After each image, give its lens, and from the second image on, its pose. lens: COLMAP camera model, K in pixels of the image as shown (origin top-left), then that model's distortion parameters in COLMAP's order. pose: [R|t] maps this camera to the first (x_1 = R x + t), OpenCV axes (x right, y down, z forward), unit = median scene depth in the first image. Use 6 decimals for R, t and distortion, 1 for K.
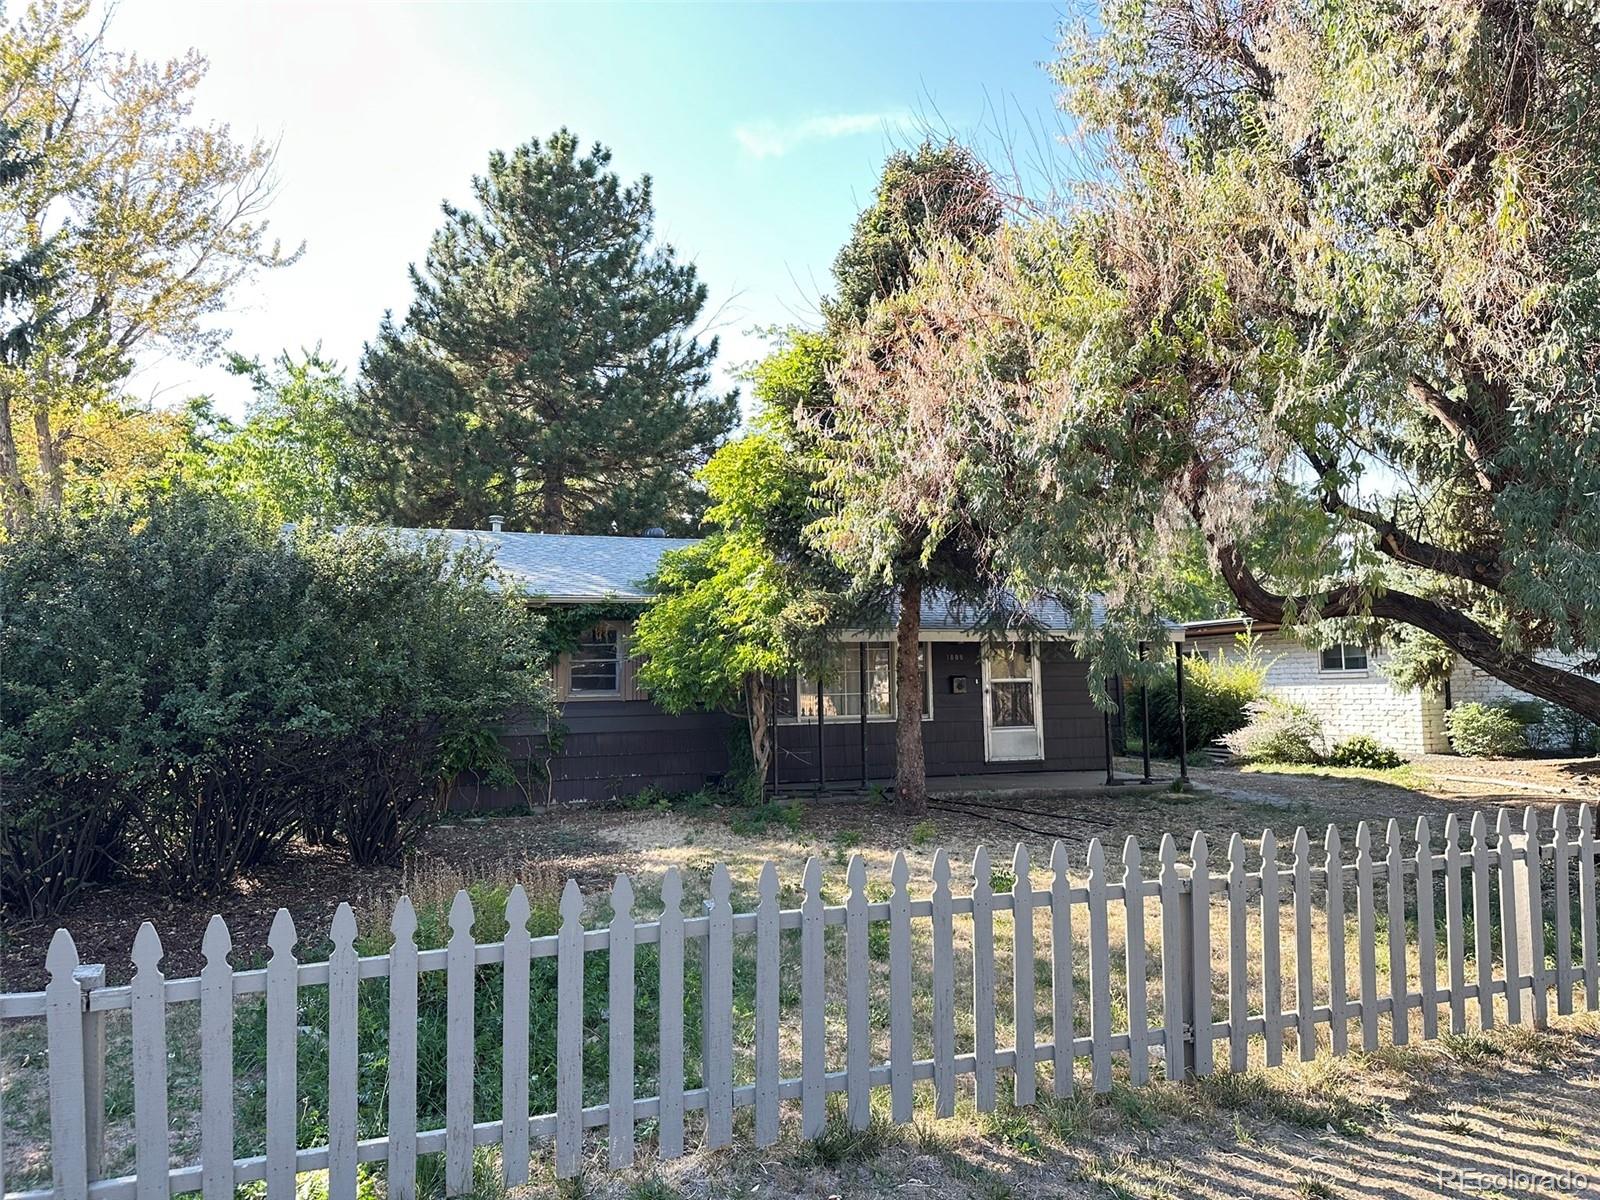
lens RADIAL K [[1121.0, 0, 763.8], [0, 1121.0, 602.3], [0, 0, 1]] dist [0.072616, -0.089039]
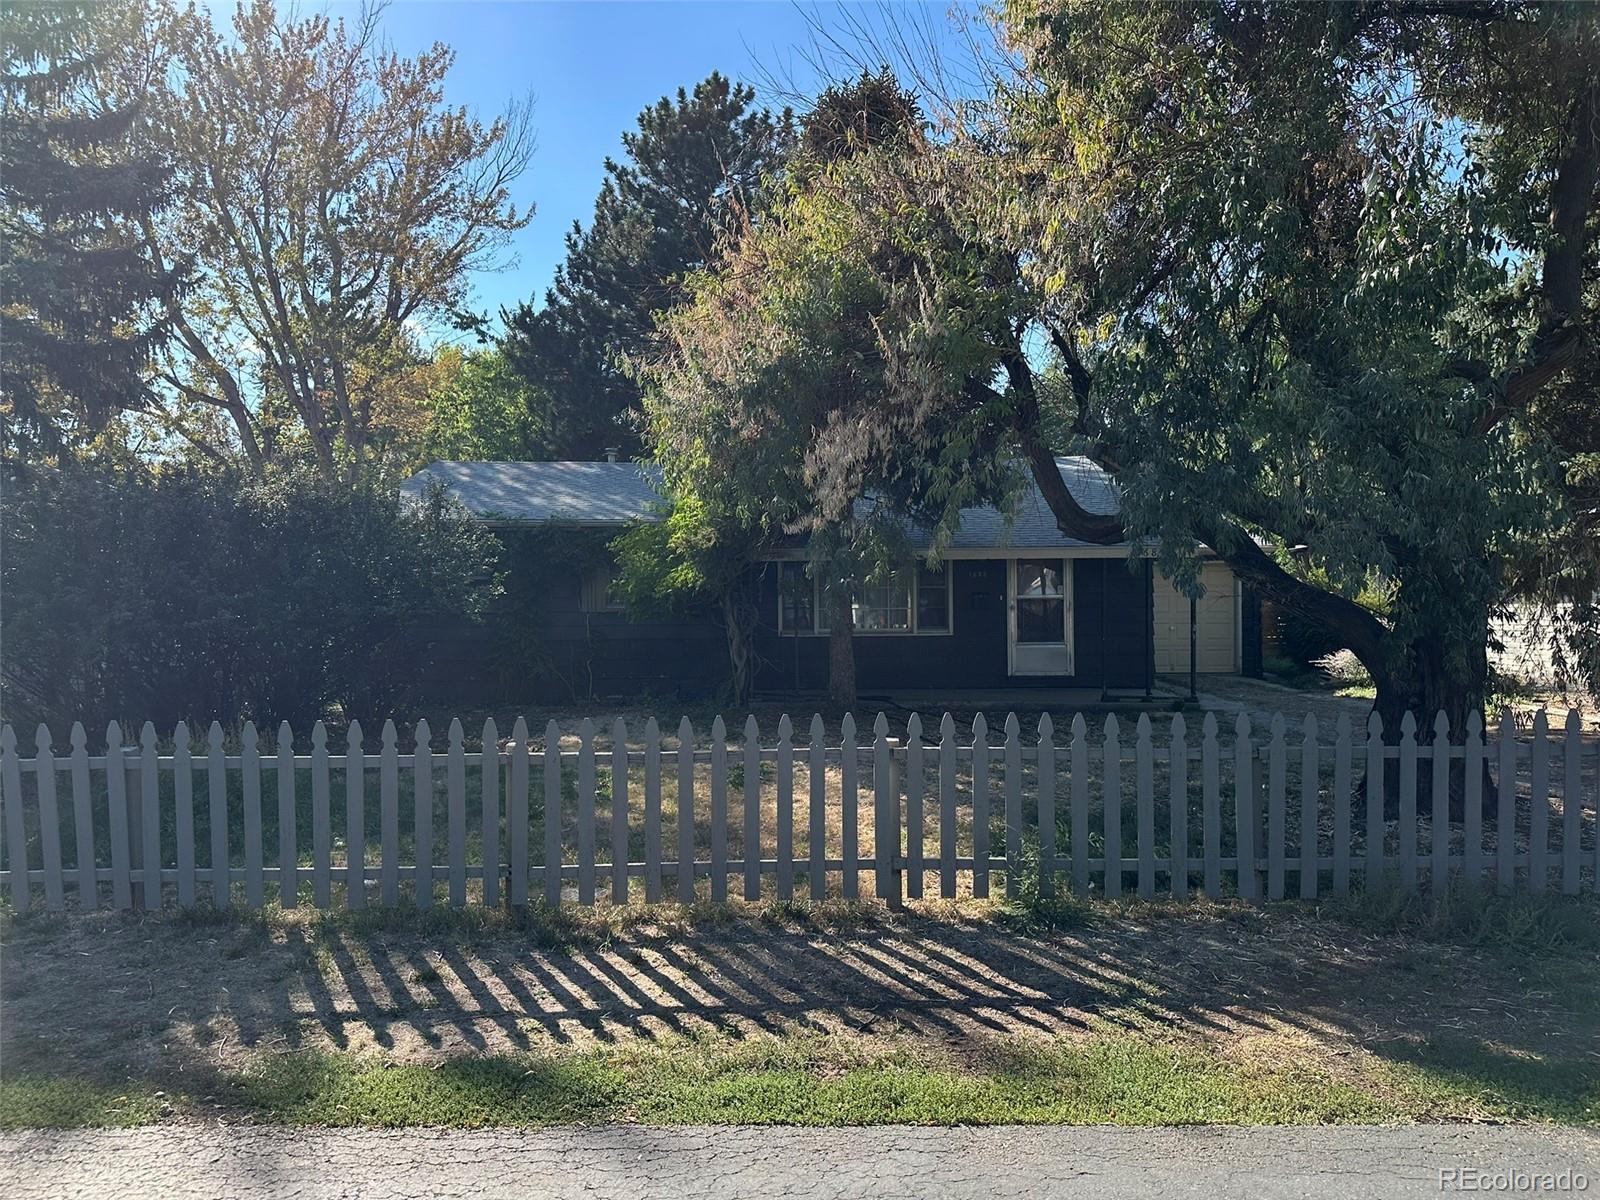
lens RADIAL K [[1118.6, 0, 801.3], [0, 1118.6, 606.5], [0, 0, 1]] dist [0.139301, -0.227095]
pose [[0.944105, 0.014220, -0.329338, 0.272956], [0.011581, 0.997021, 0.076250, -0.001256], [0.329442, -0.075802, 0.941128, -0.014267]]
